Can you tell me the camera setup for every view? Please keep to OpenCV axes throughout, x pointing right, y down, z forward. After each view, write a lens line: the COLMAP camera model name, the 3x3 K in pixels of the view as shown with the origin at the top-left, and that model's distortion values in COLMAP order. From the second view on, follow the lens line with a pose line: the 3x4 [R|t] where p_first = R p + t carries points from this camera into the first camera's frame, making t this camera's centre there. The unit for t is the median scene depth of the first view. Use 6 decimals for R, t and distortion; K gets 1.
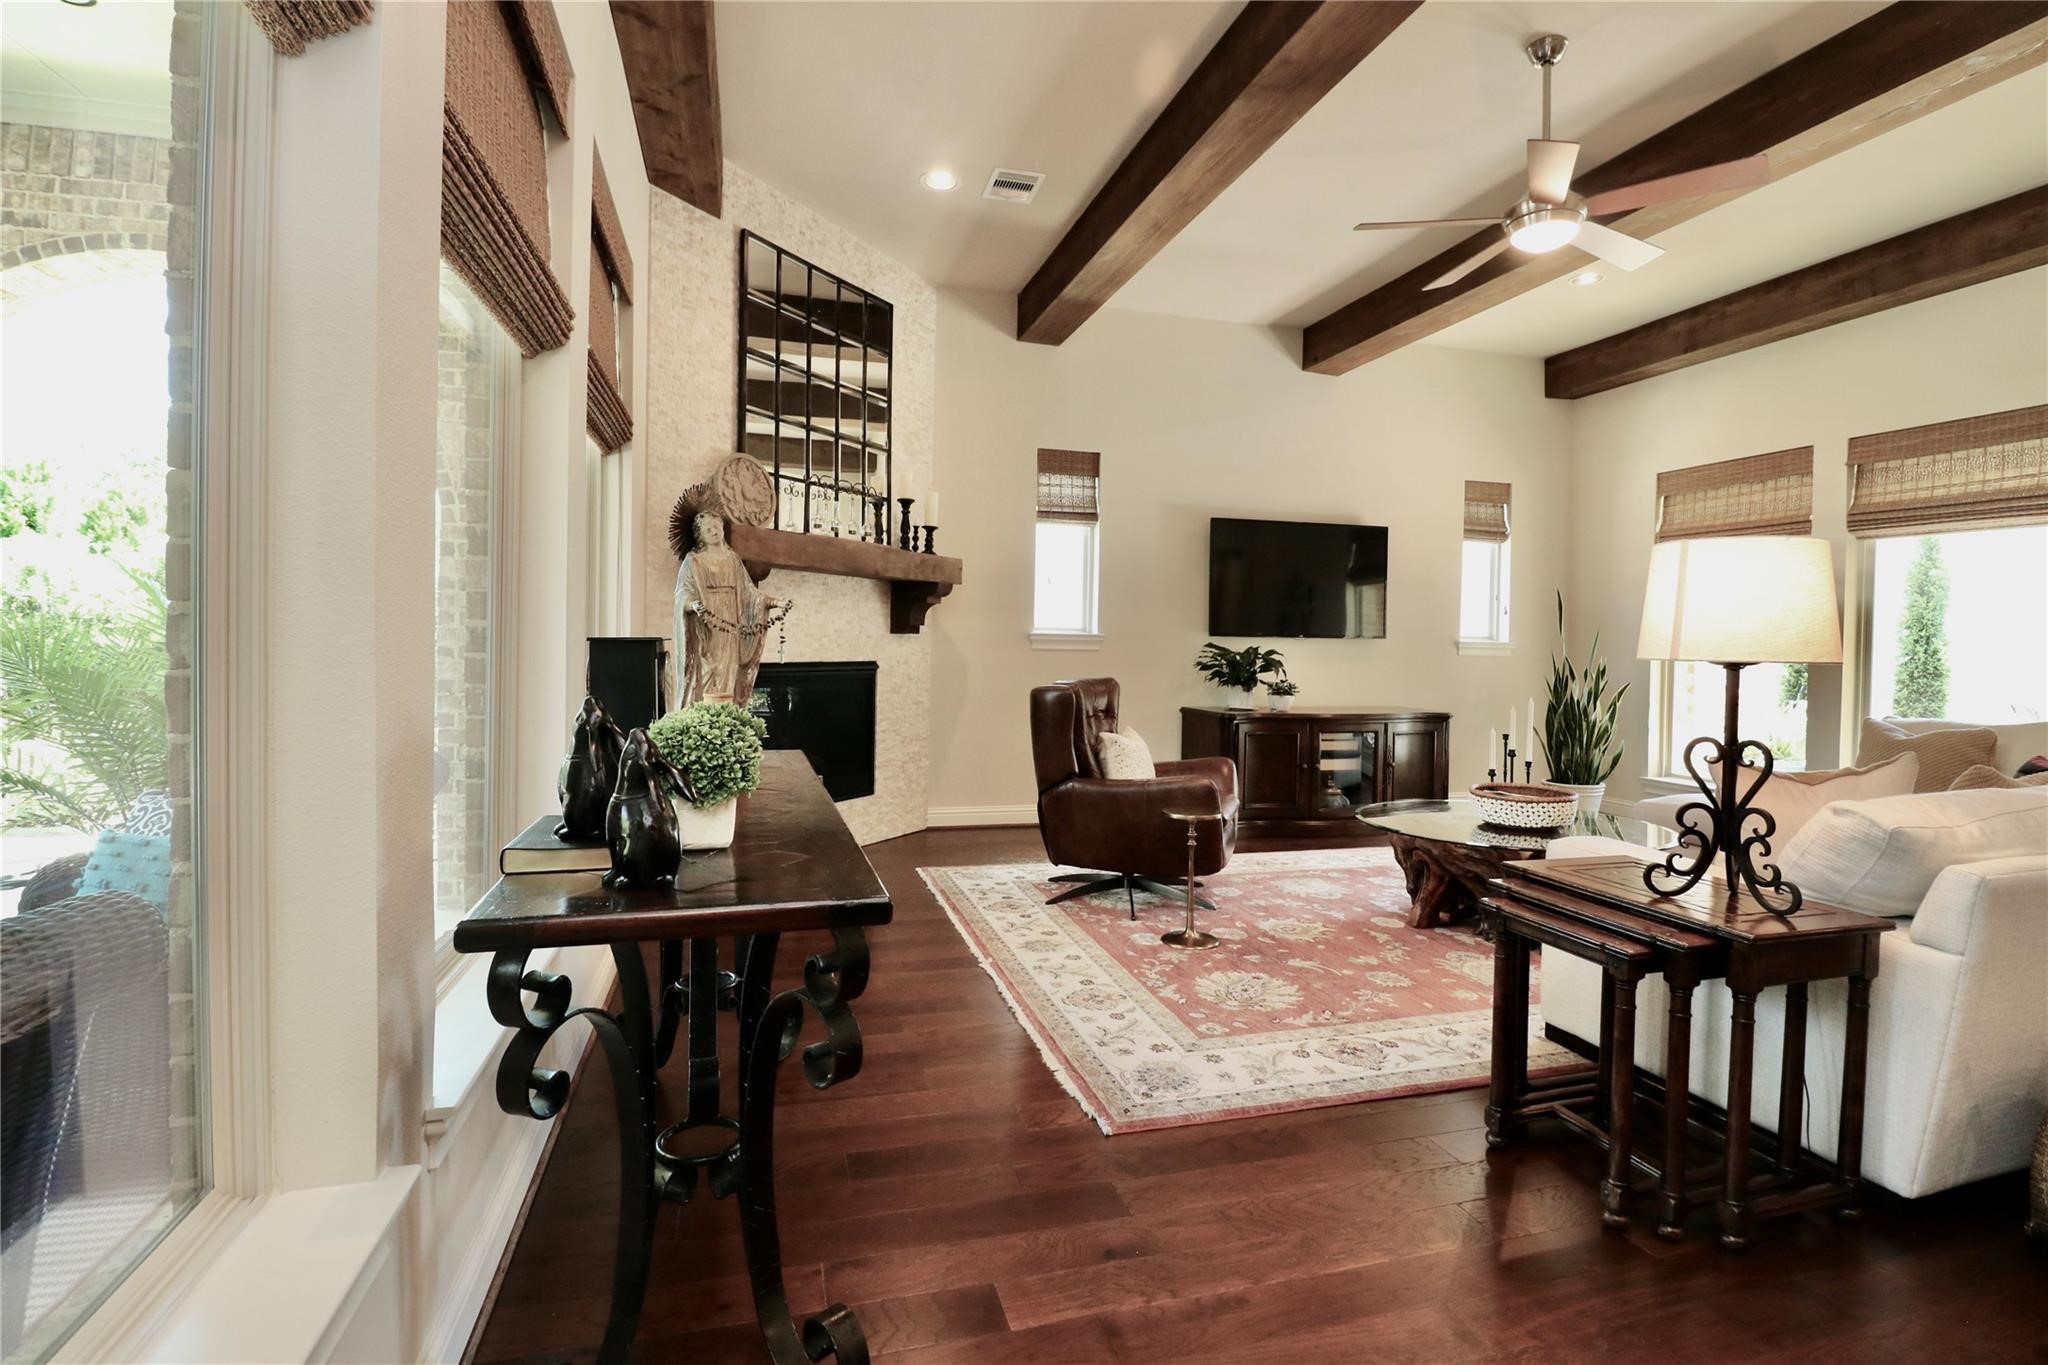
lens RADIAL K [[959.5, 0, 1020.0], [0, 959.5, 660.1], [0, 0, 1]] dist [0.013776, -0.017774]
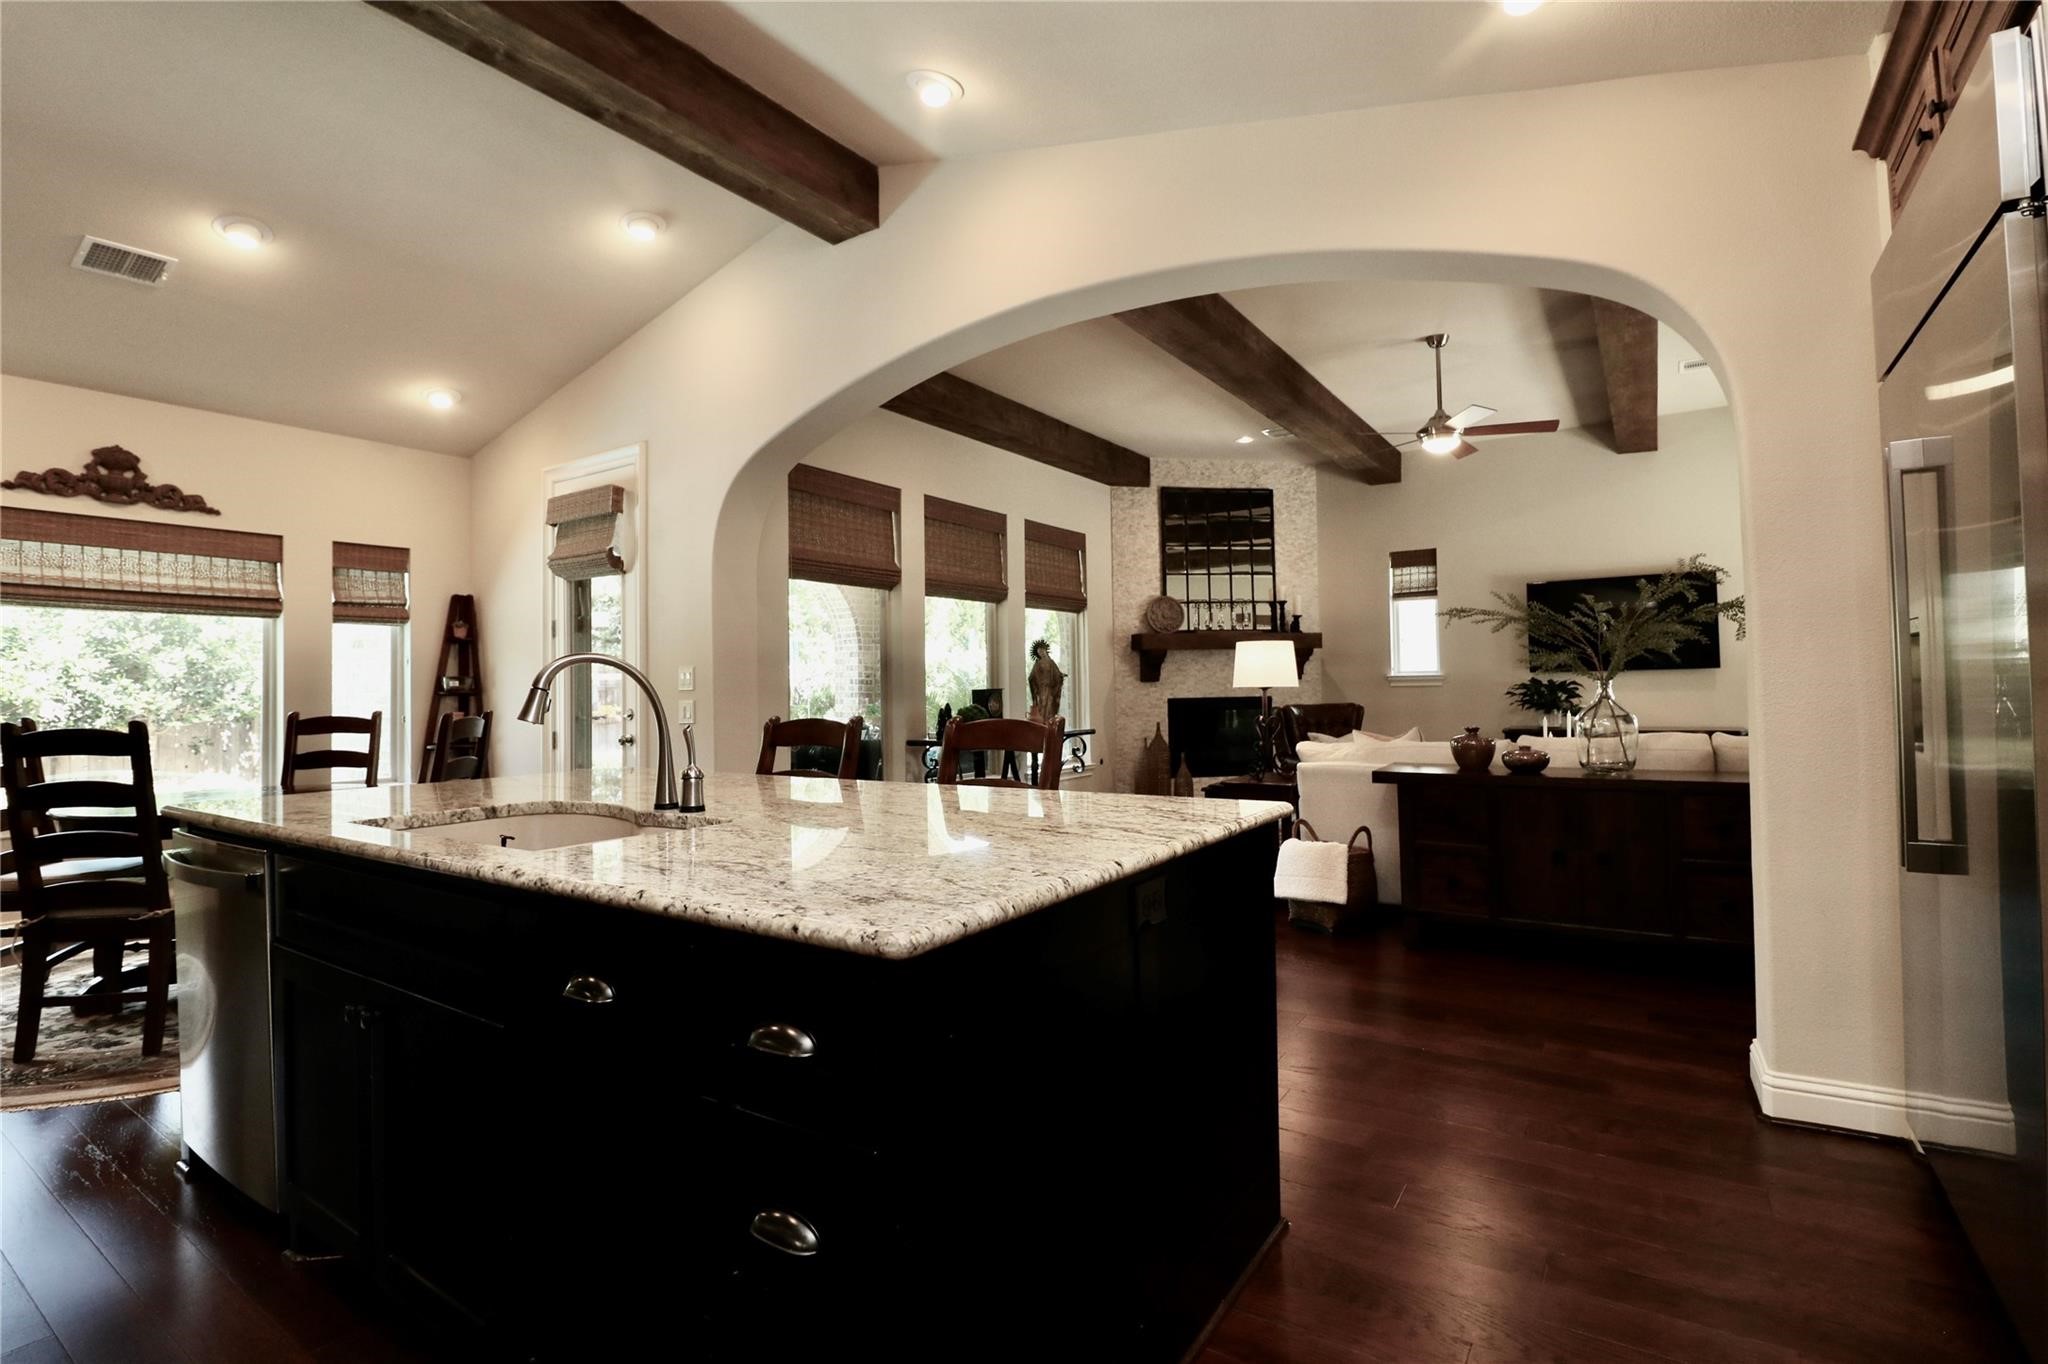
lens RADIAL K [[959.5, 0, 1020.0], [0, 959.5, 659.6], [0, 0, 1]] dist [0.013776, -0.017774]
pose [[0.647559, -0.050507, -0.760340, 0.946968], [0.014130, 0.998425, -0.054289, 0.023810], [0.761885, 0.024411, 0.647253, -0.495248]]
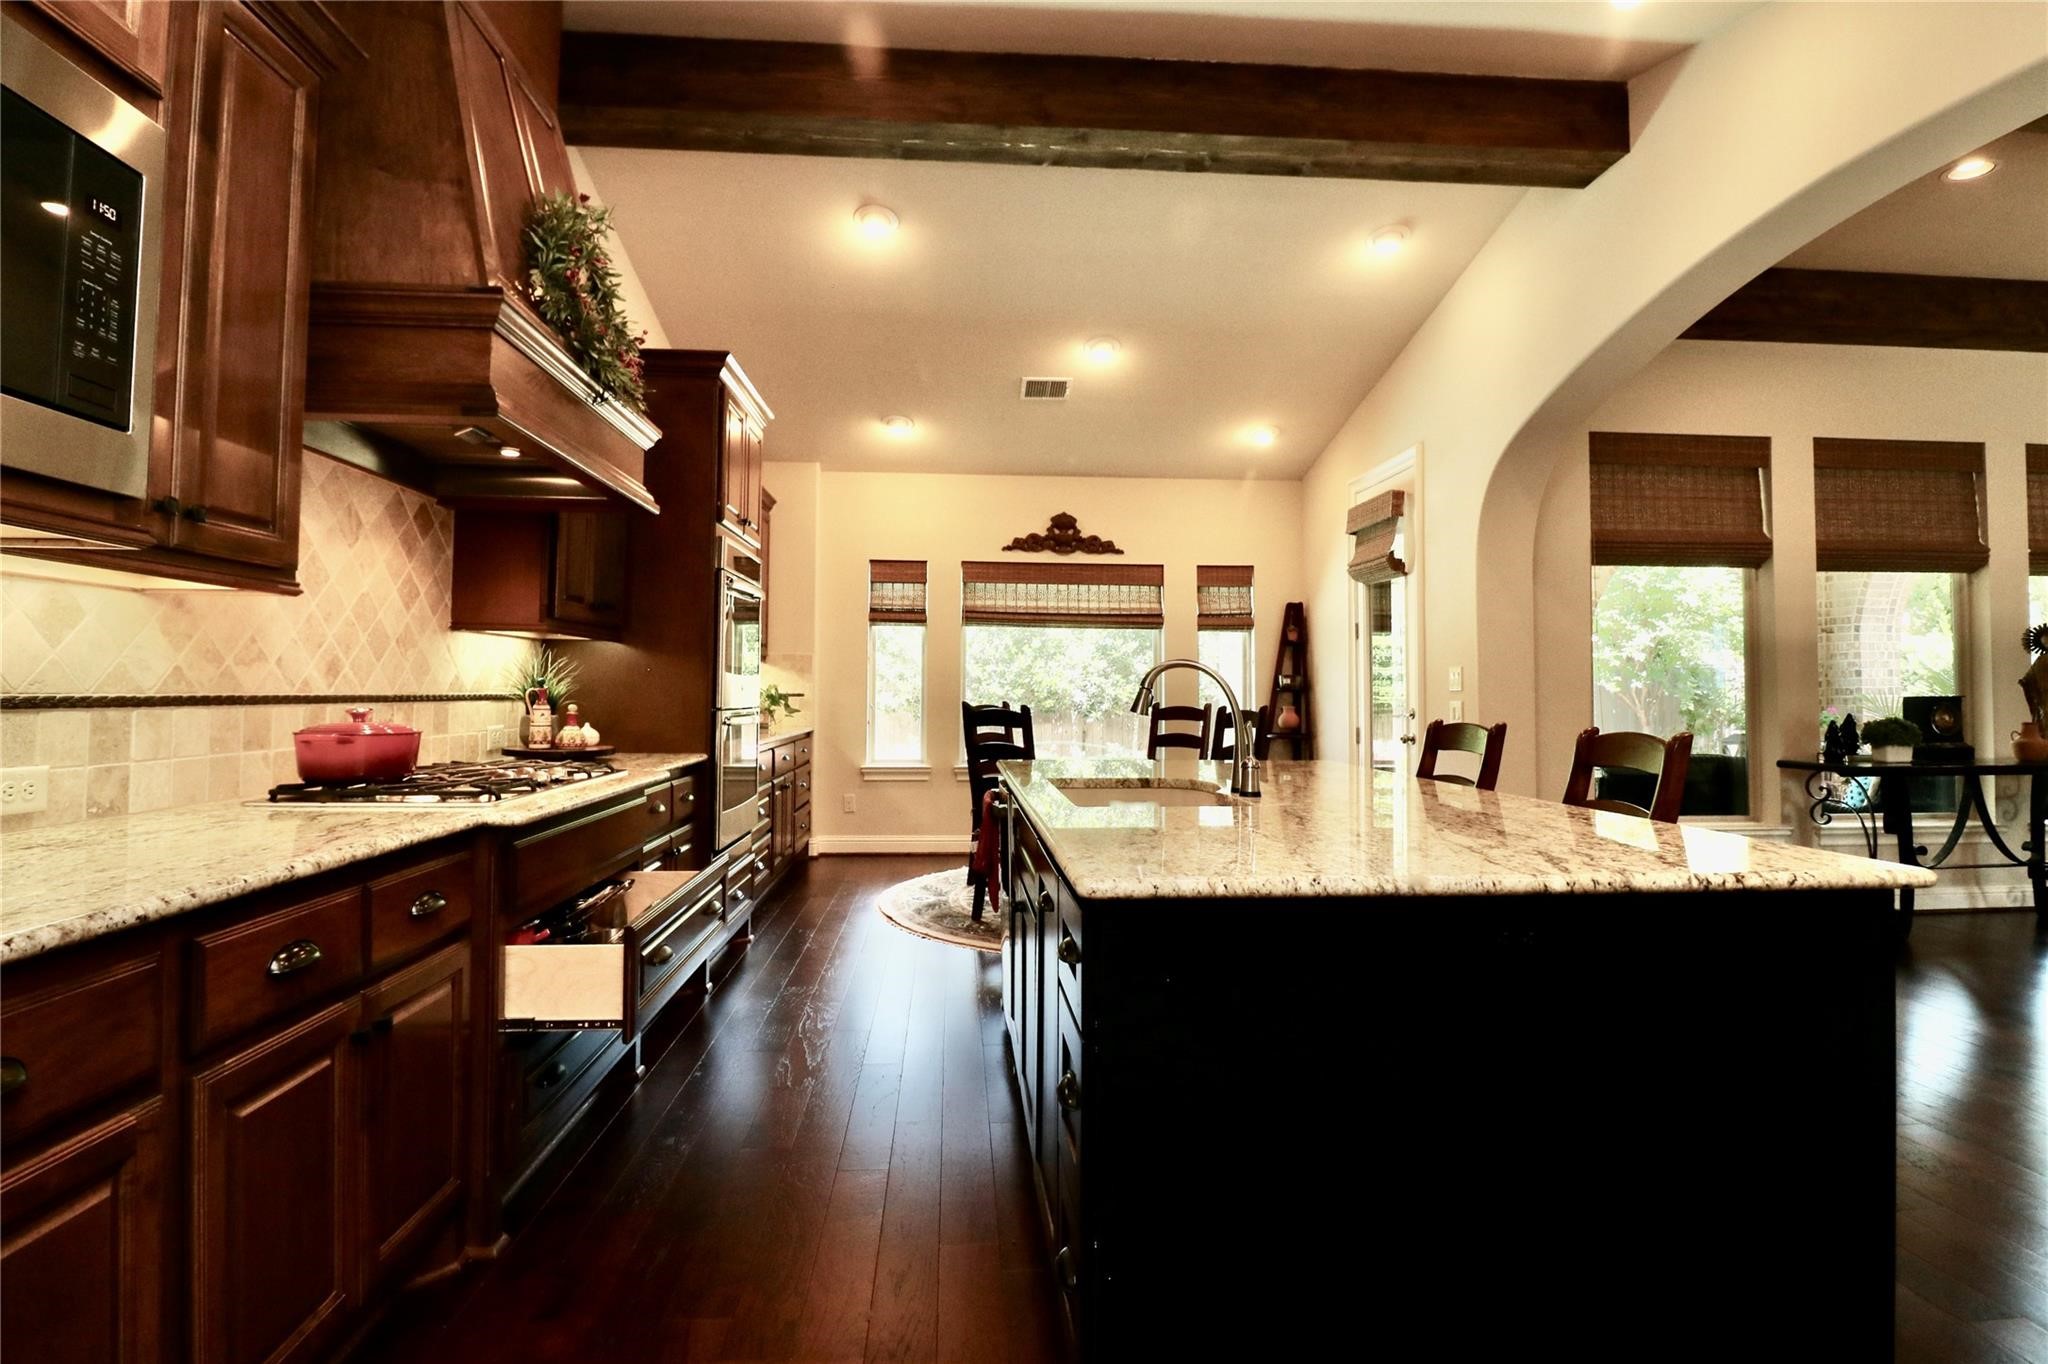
lens RADIAL K [[1003.7, 0, 1008.4], [0, 1003.7, 654.5], [0, 0, 1]] dist [-0.001461, -0.000596]
pose [[-0.207559, -0.054658, -0.976694, 1.058488], [-0.025083, 0.998407, -0.050543, 0.022646], [0.977901, 0.014008, -0.208599, -0.335381]]
